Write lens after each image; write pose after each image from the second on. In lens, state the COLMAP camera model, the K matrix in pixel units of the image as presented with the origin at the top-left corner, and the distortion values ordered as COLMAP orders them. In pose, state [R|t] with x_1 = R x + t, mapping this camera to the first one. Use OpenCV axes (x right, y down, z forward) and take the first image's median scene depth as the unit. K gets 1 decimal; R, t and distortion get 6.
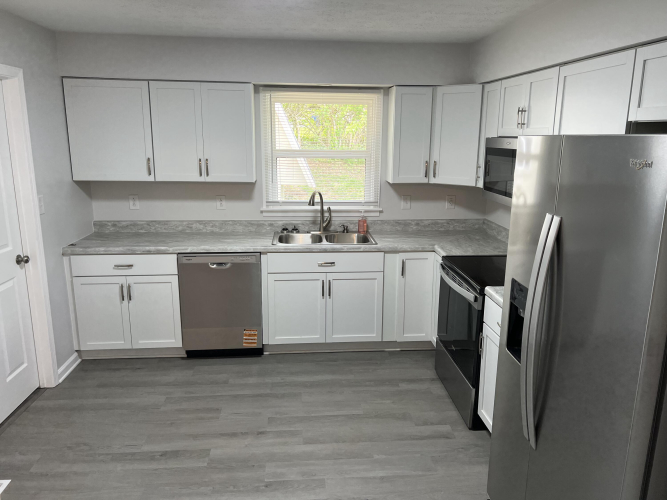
lens RADIAL K [[501.6, 0, 333.5], [0, 501.6, 250.0], [0, 0, 1]] dist [0.000486, -0.003418]
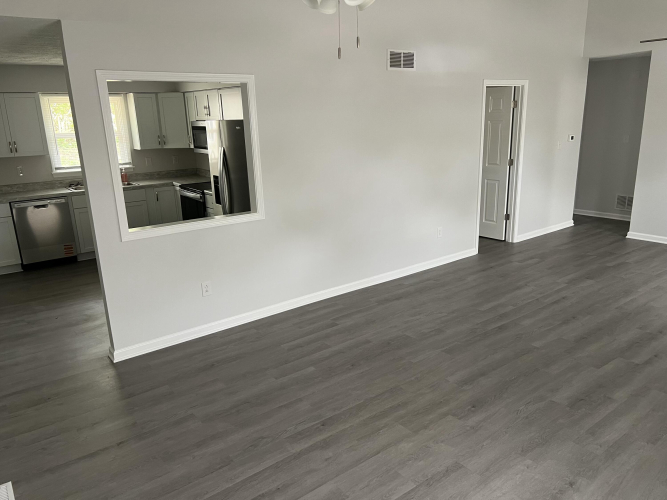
lens RADIAL K [[509.4, 0, 324.6], [0, 509.4, 251.2], [0, 0, 1]] dist [0.072883, -0.070176]
pose [[0.842379, -0.174122, 0.509979, -0.333350], [0.151491, 0.984712, 0.085979, 0.164965], [-0.517154, 0.004831, 0.855879, -0.899262]]
